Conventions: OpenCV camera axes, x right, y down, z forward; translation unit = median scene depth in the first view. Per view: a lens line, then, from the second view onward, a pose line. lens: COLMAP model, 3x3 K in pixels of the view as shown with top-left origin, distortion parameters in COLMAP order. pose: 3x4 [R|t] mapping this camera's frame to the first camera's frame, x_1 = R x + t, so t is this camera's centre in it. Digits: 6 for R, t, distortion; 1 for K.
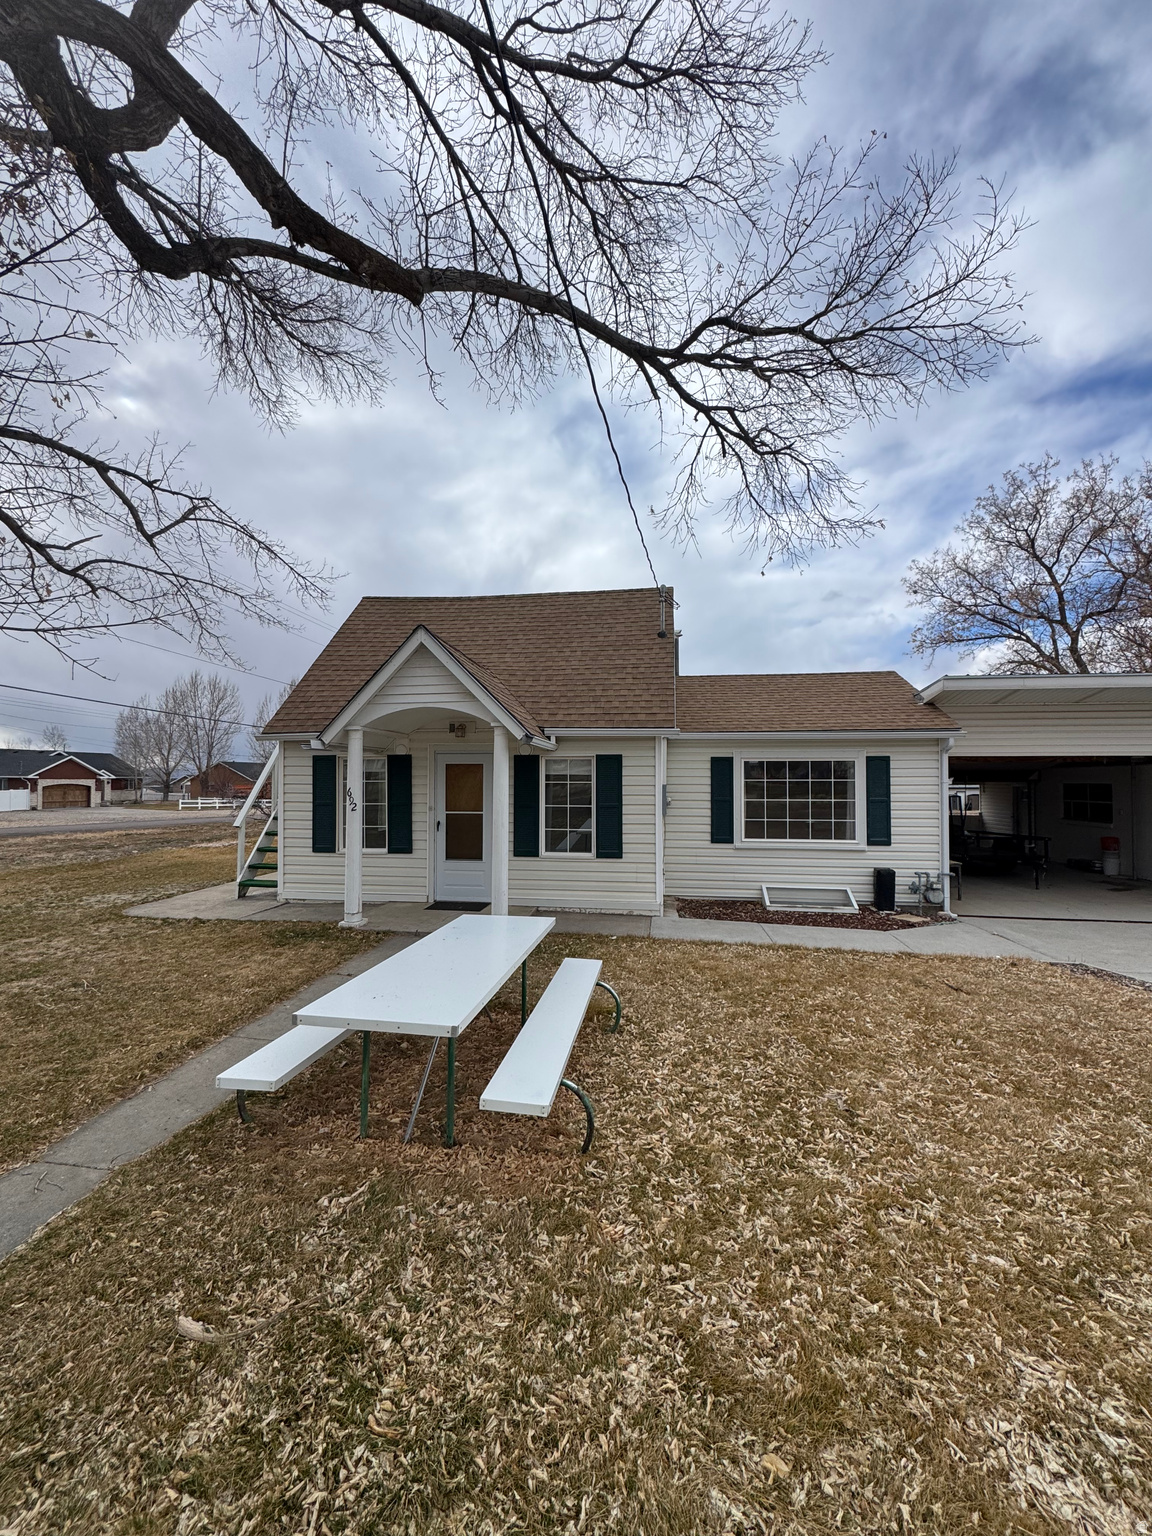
lens RADIAL K [[610.4, 0, 580.3], [0, 610.4, 764.1], [0, 0, 1]] dist [-0.002610, 0.000613]
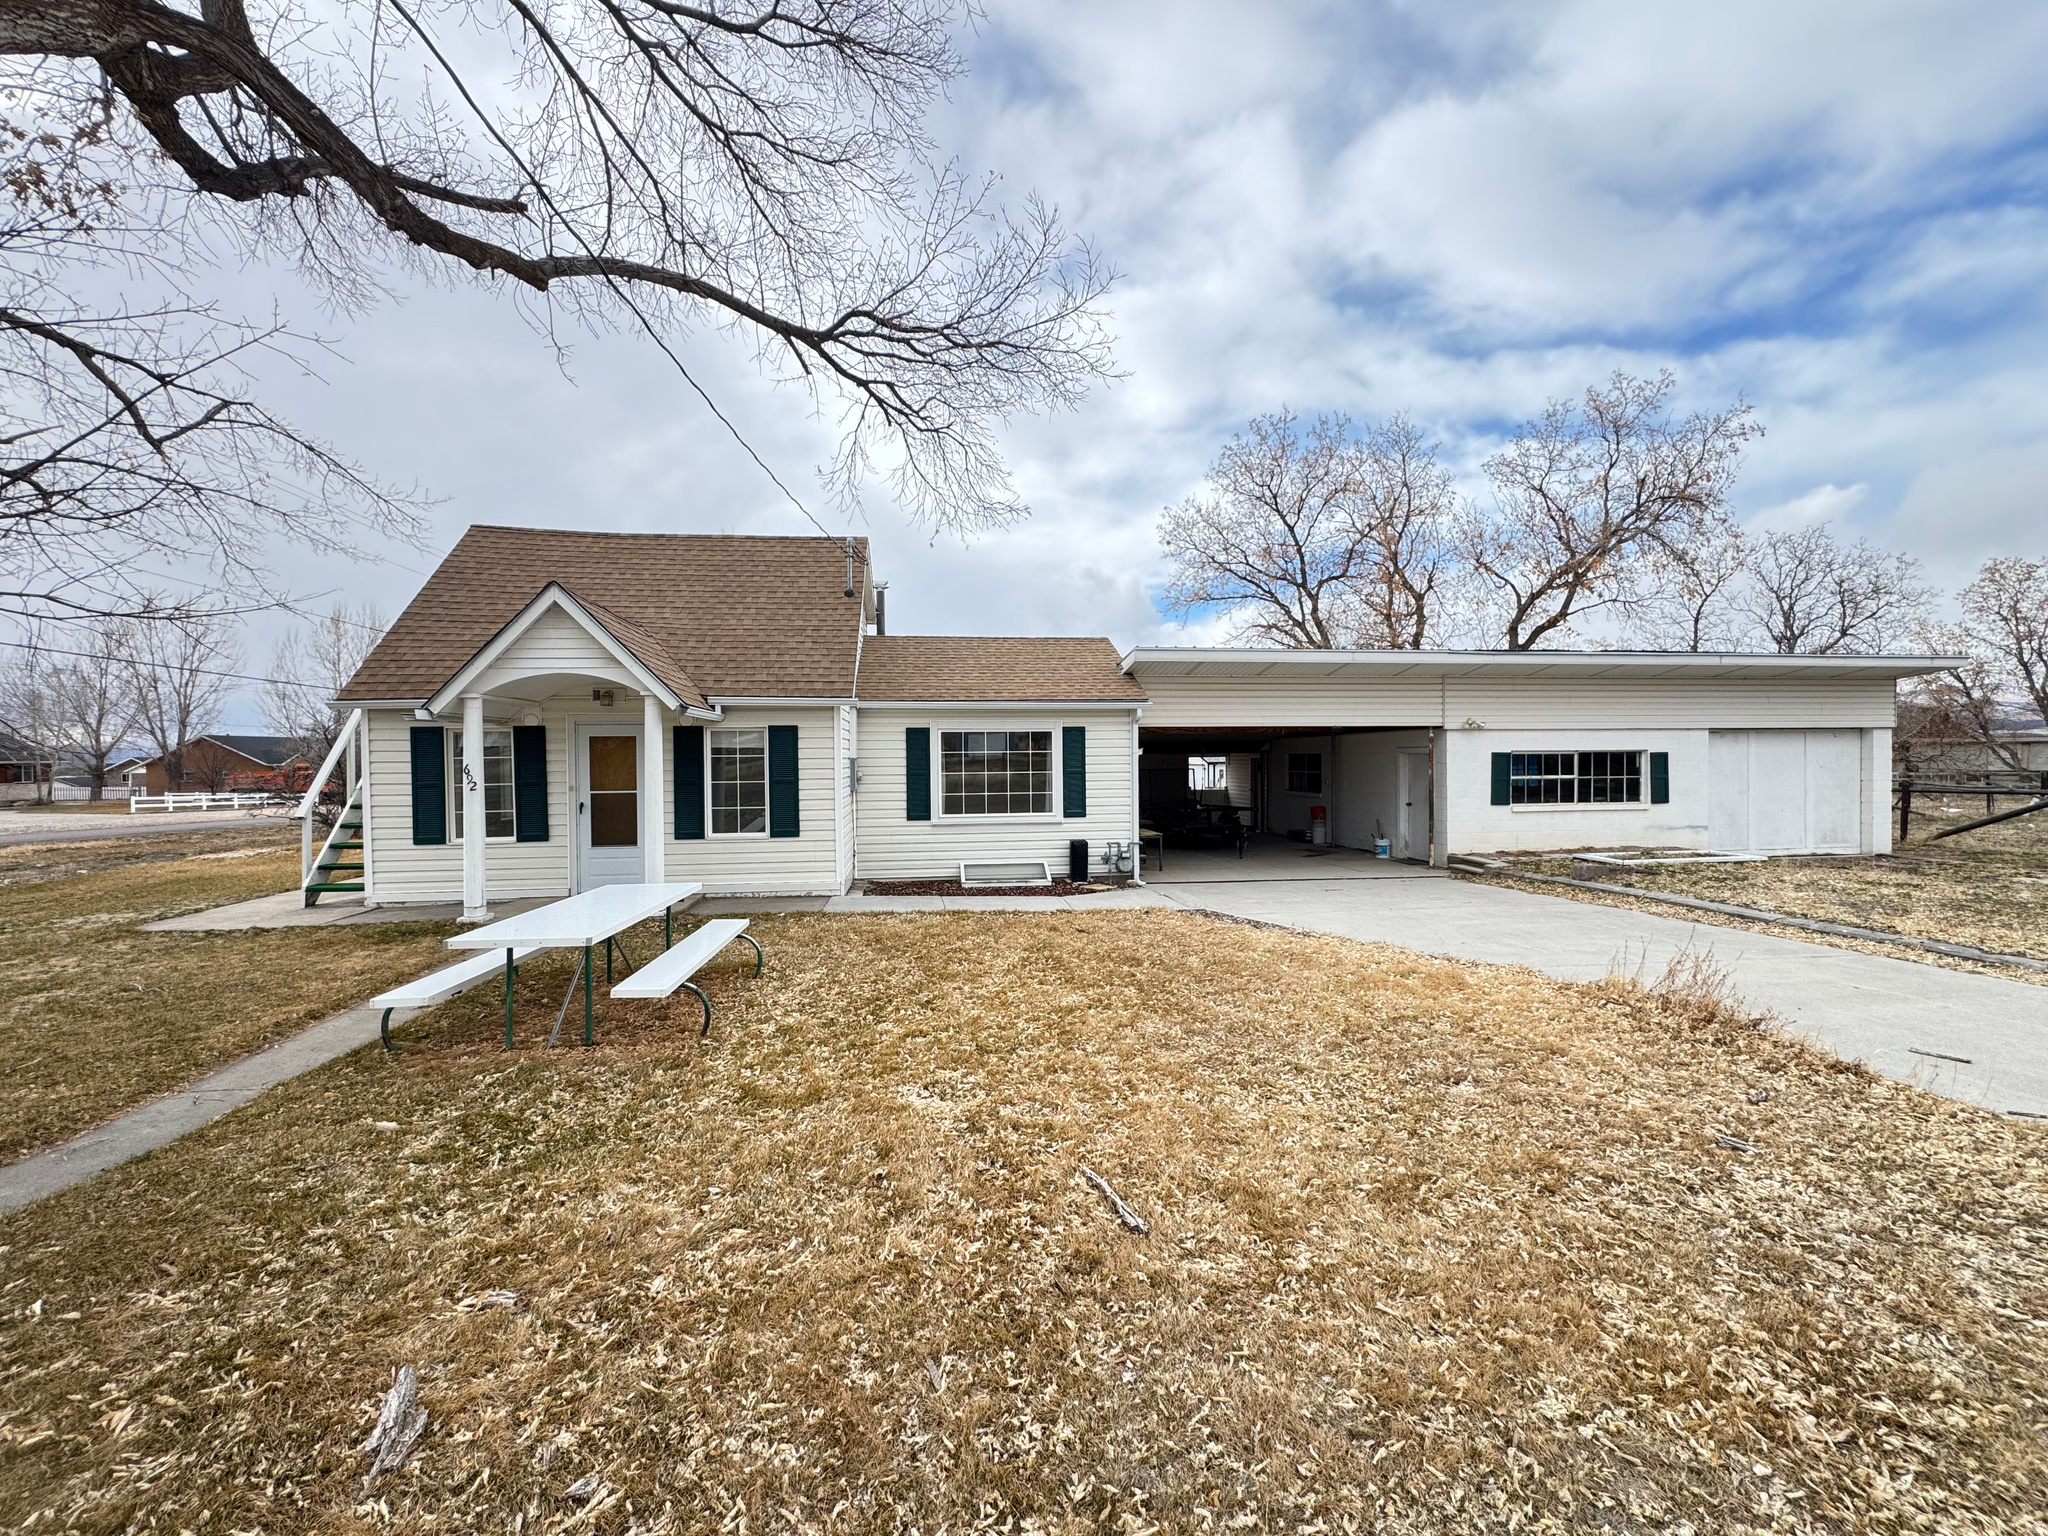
lens RADIAL K [[813.9, 0, 1022.9], [0, 813.9, 762.3], [0, 0, 1]] dist [-0.002610, 0.000613]
pose [[0.965763, -0.012835, 0.259108, 0.075793], [0.004525, 0.999457, 0.032641, 0.001010], [-0.259386, -0.030351, 0.965297, -0.281083]]
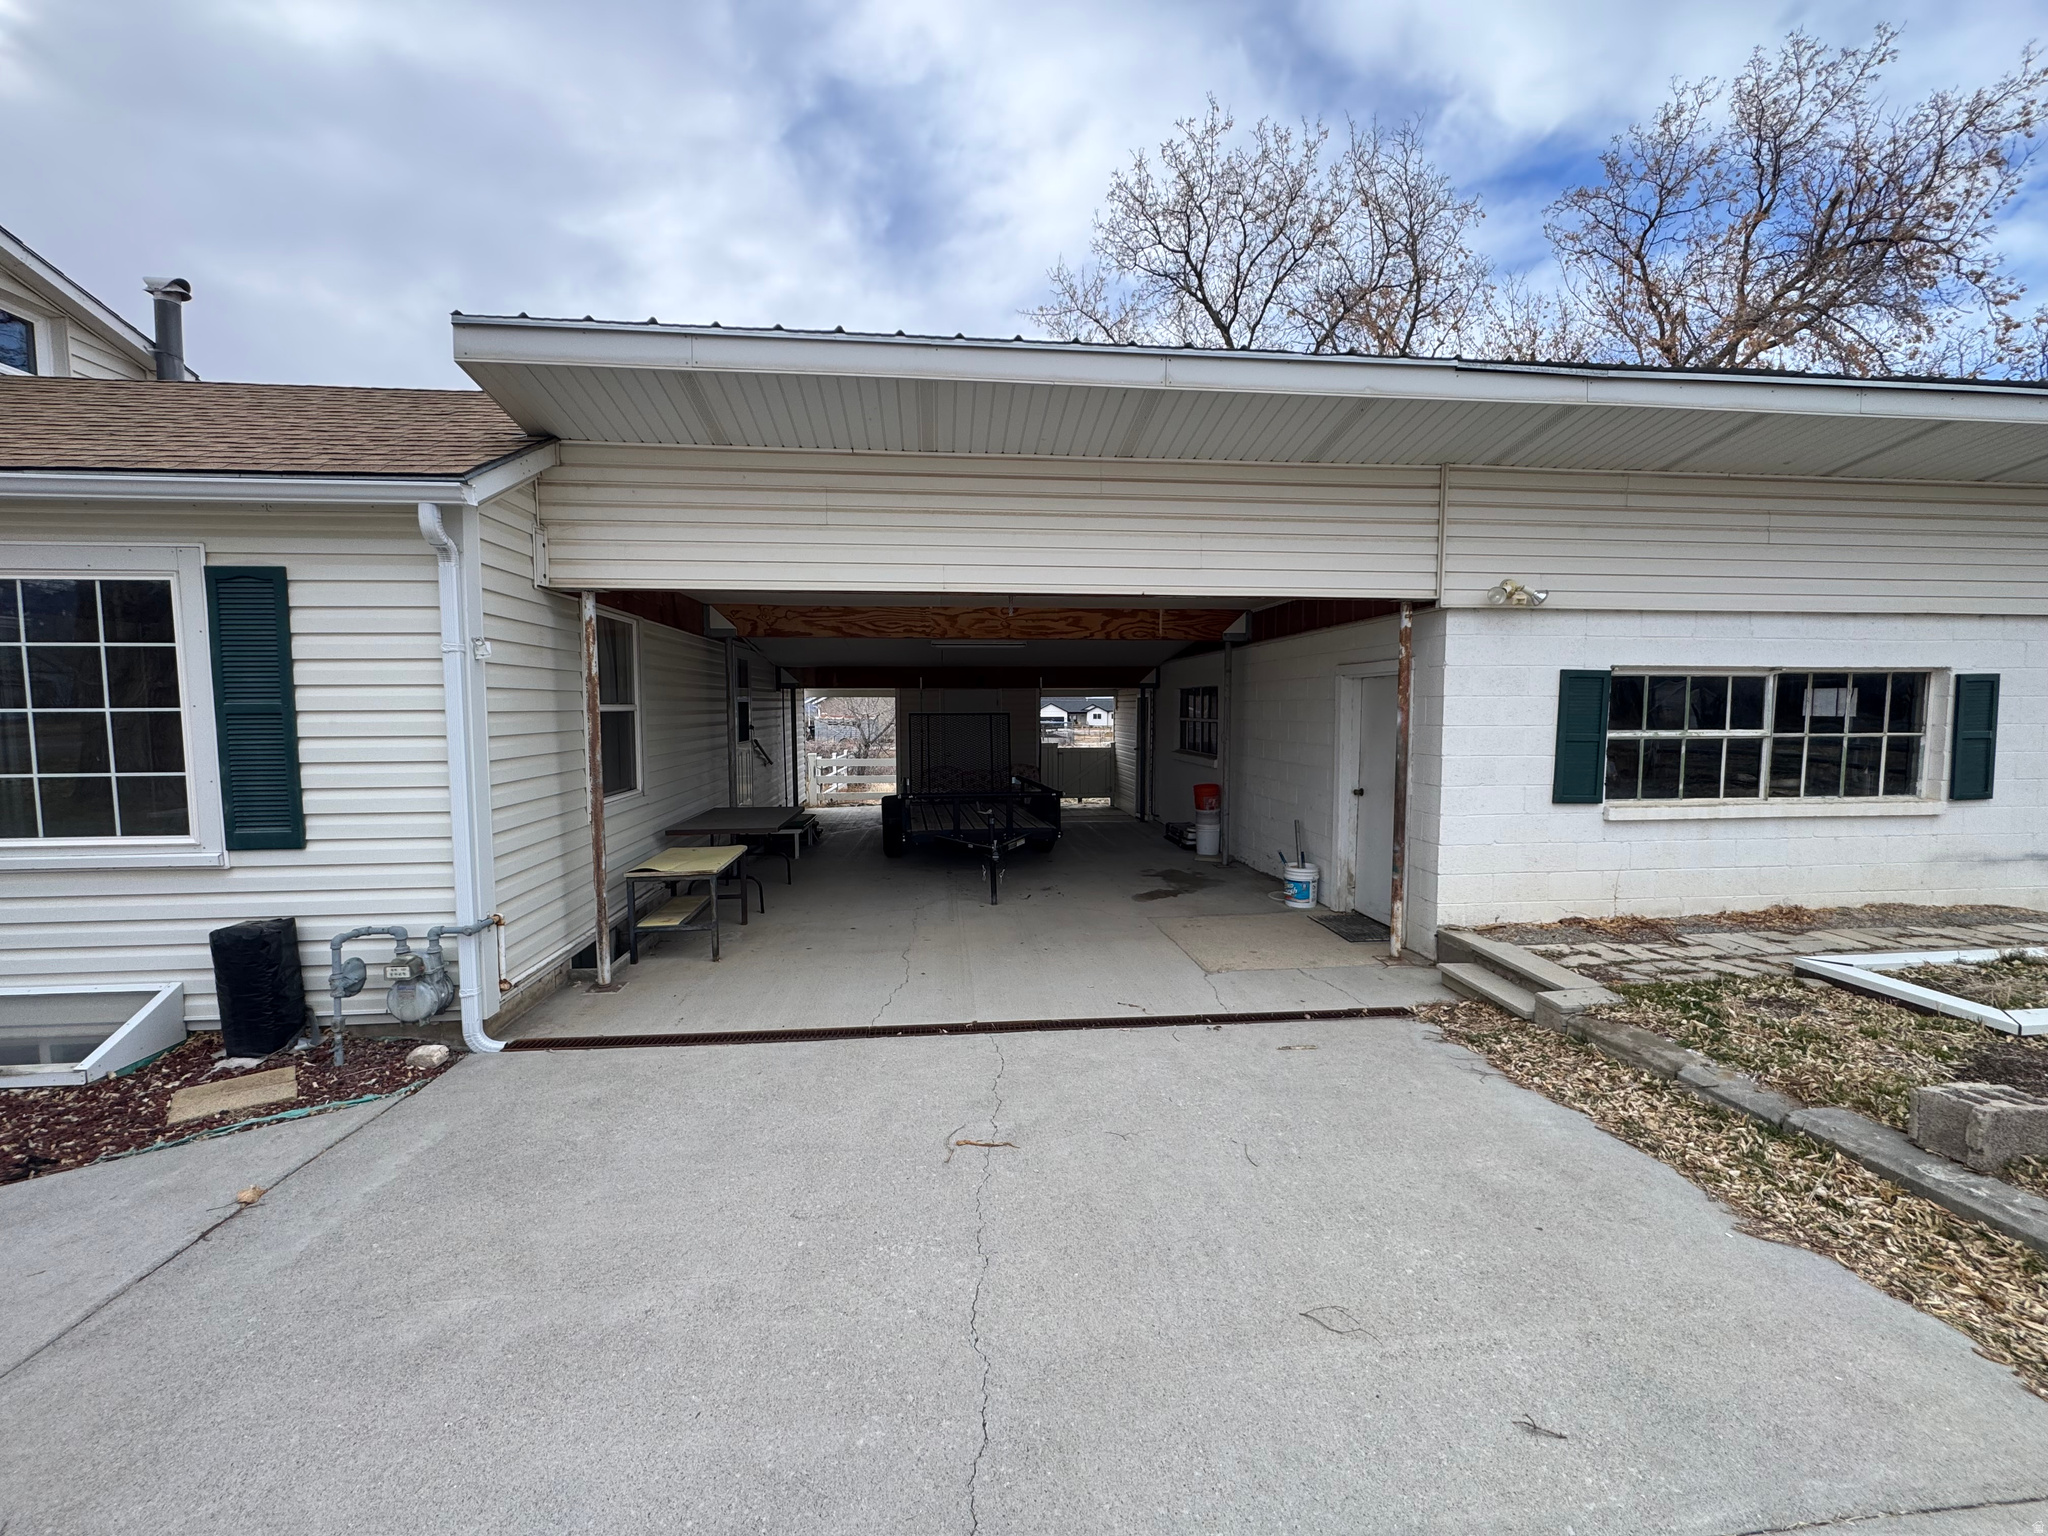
lens RADIAL K [[813.9, 0, 1020.9], [0, 813.9, 767.0], [0, 0, 1]] dist [-0.002610, 0.000613]
pose [[0.972049, -0.023107, 0.233639, 0.874772], [-0.000415, 0.994974, 0.100129, 0.052923], [-0.234778, -0.097427, 0.967154, 0.557349]]
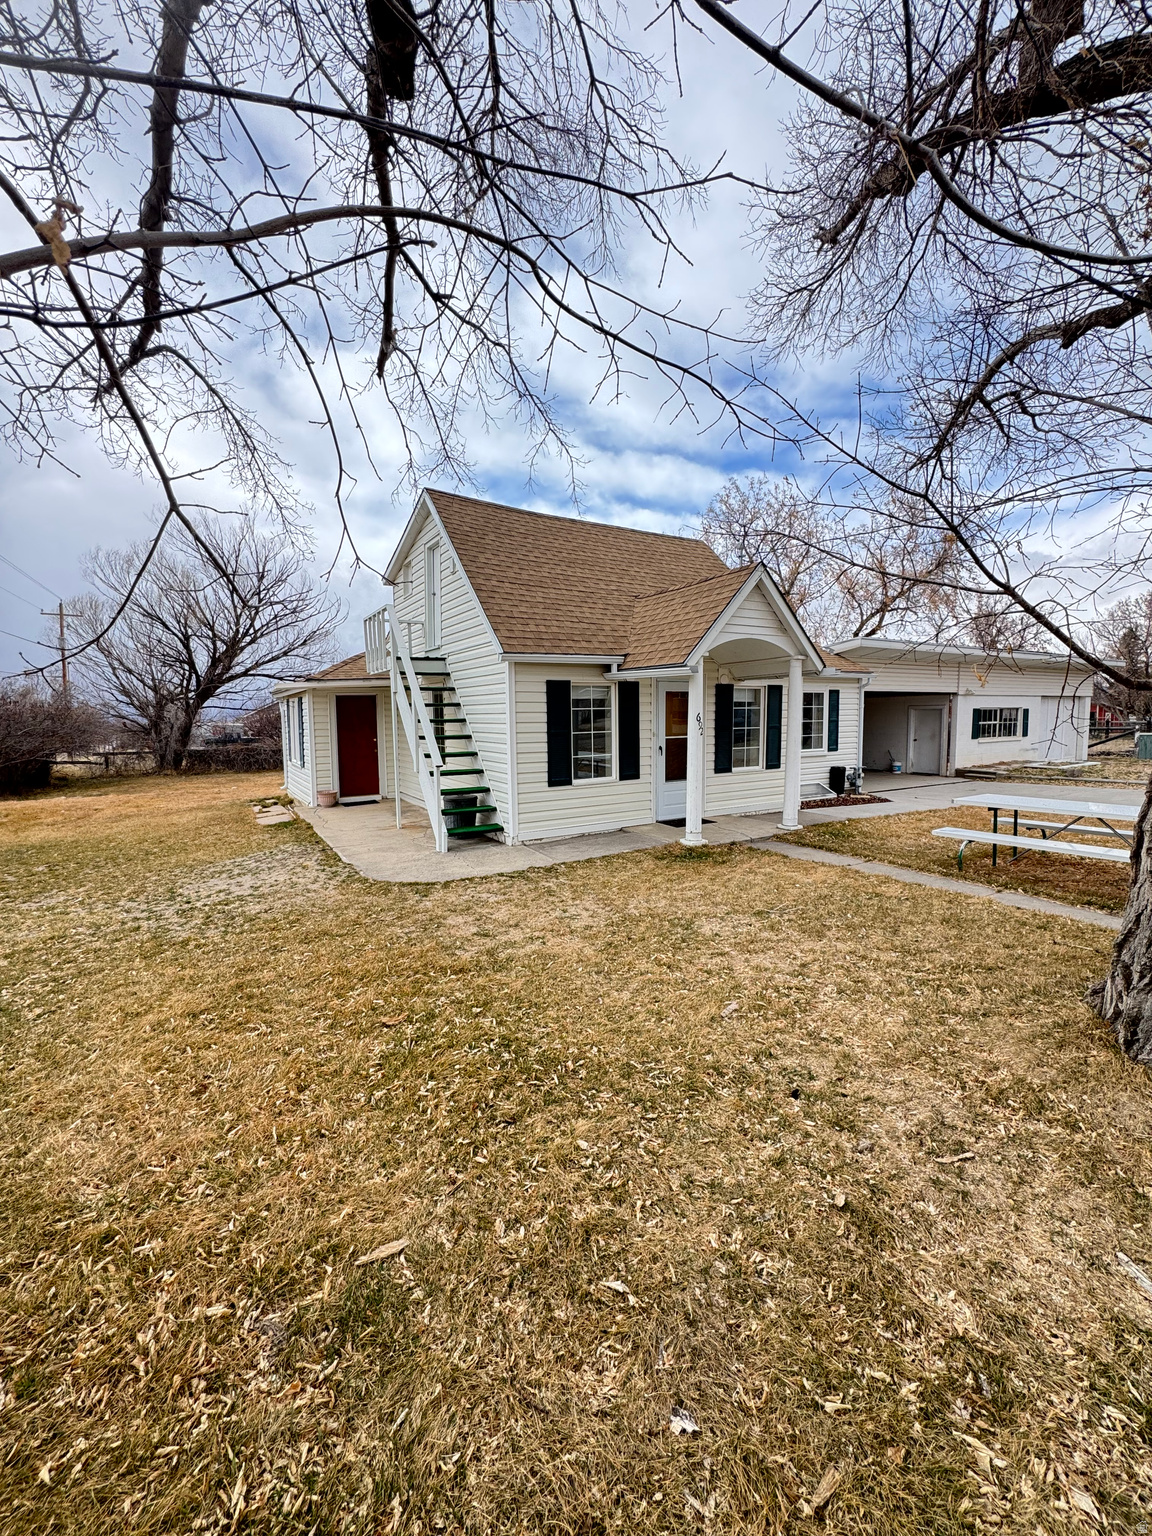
lens RADIAL K [[610.4, 0, 576.6], [0, 610.4, 777.0], [0, 0, 1]] dist [-0.002610, 0.000613]
pose [[0.783628, -0.076366, 0.616519, -1.014415], [0.001303, 0.992616, 0.121296, 0.018604], [-0.621229, -0.094247, 0.777941, 0.265186]]
